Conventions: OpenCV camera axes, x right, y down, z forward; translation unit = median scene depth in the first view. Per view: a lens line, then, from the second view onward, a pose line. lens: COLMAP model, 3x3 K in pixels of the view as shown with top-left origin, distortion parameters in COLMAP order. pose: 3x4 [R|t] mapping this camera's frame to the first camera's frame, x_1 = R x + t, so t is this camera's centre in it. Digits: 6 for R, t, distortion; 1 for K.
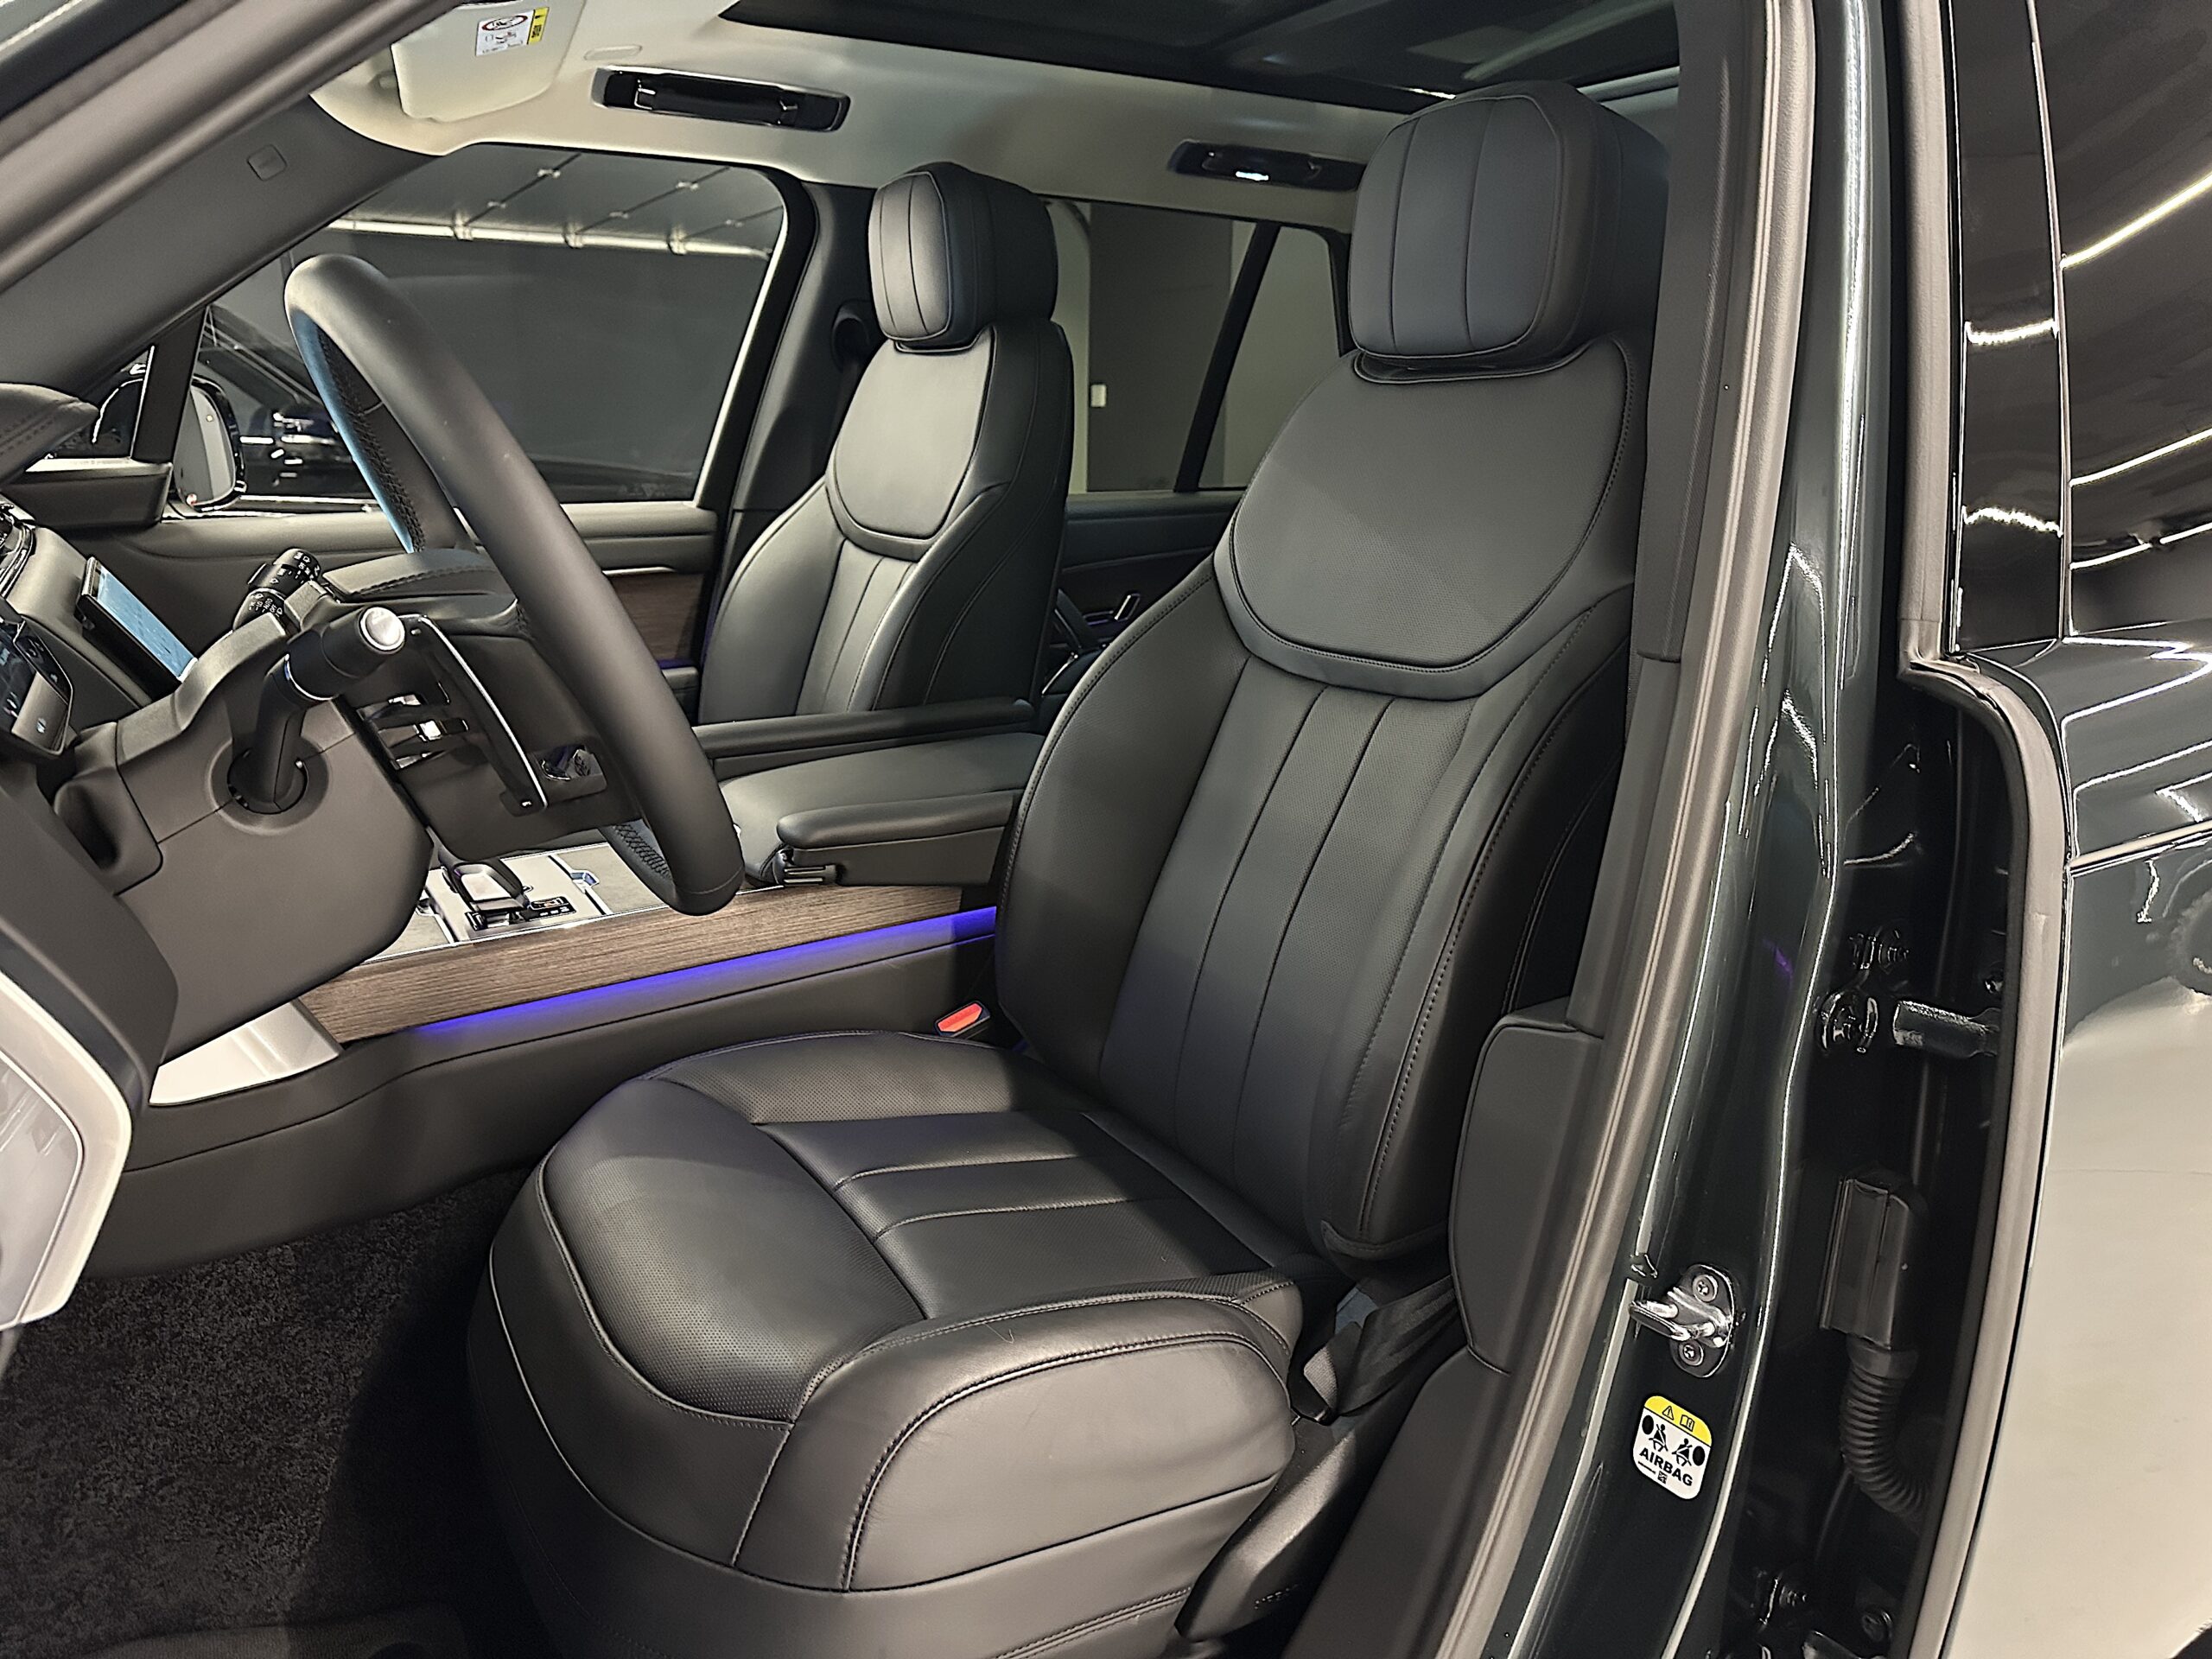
lens RADIAL K [[1566.3, 0, 1105.8], [0, 1566.3, 857.4], [0, 0, 1]] dist [0.100535, -0.145434]
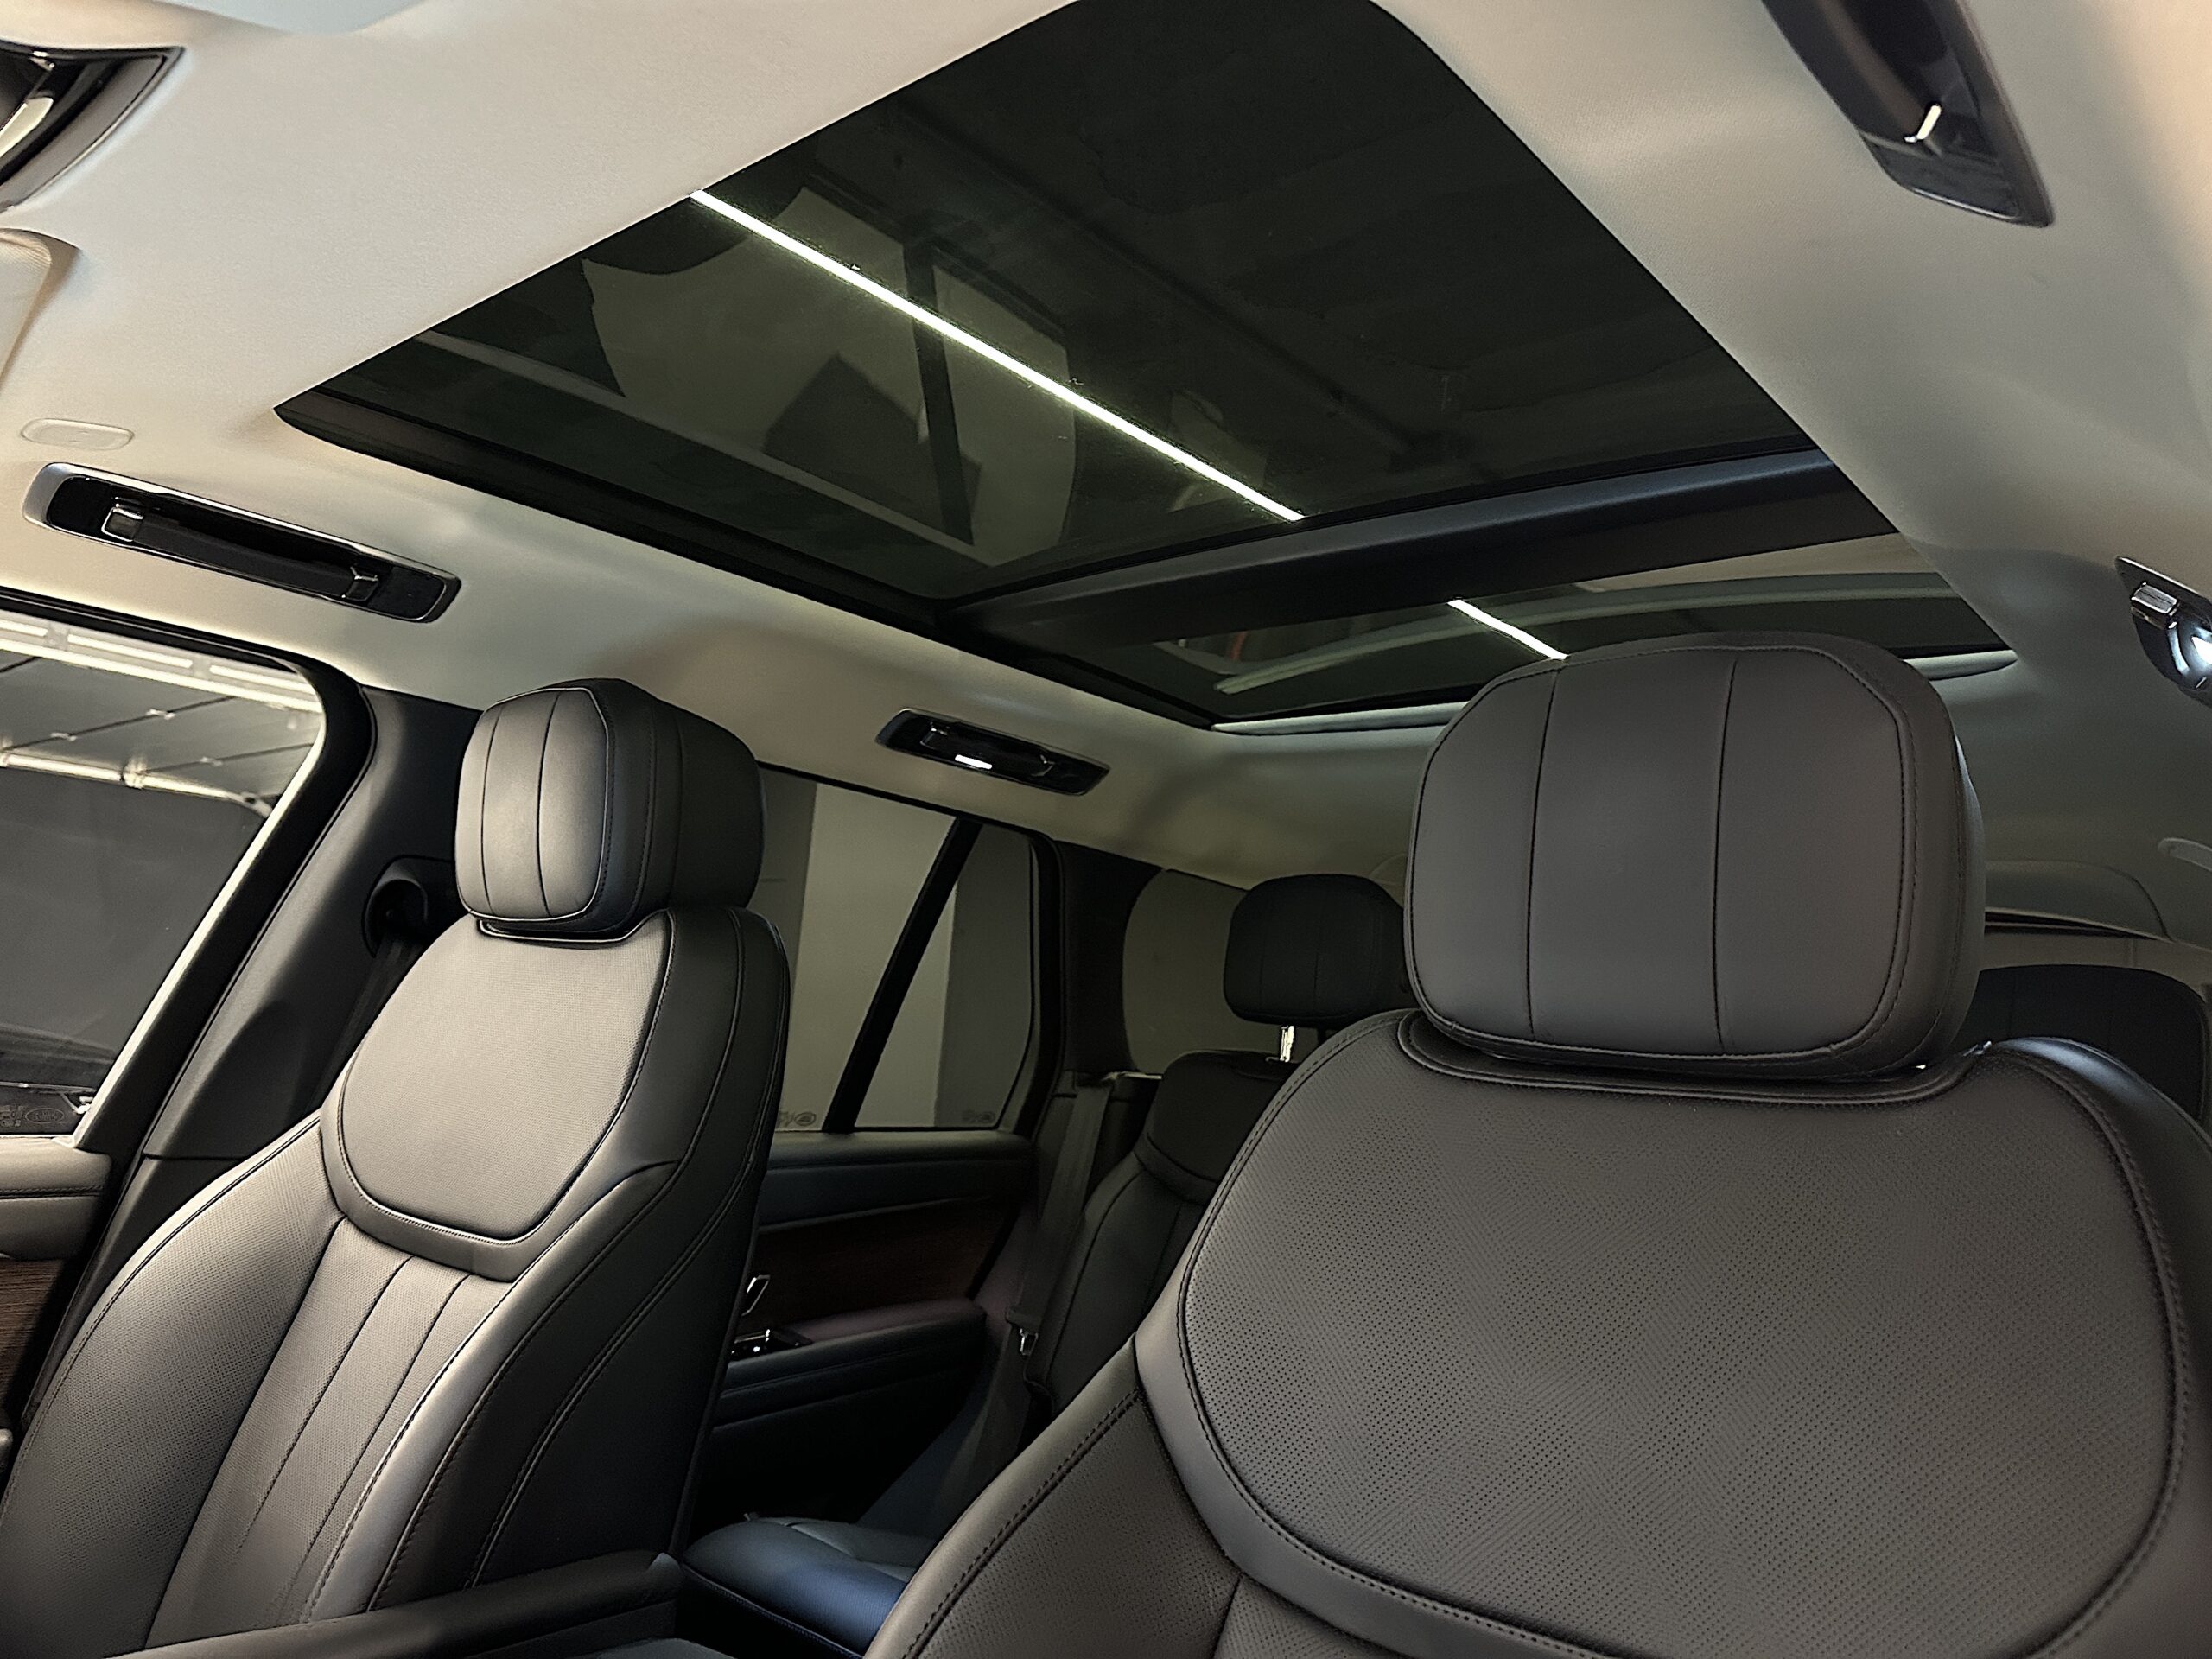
lens RADIAL K [[1566.3, 0, 1105.8], [0, 1566.3, 857.4], [0, 0, 1]] dist [0.100535, -0.145434]
pose [[0.949234, 0.100616, 0.298046, -0.083546], [0.013225, 0.933866, -0.357380, -0.109546], [-0.314293, 0.343178, 0.885126, 0.323077]]
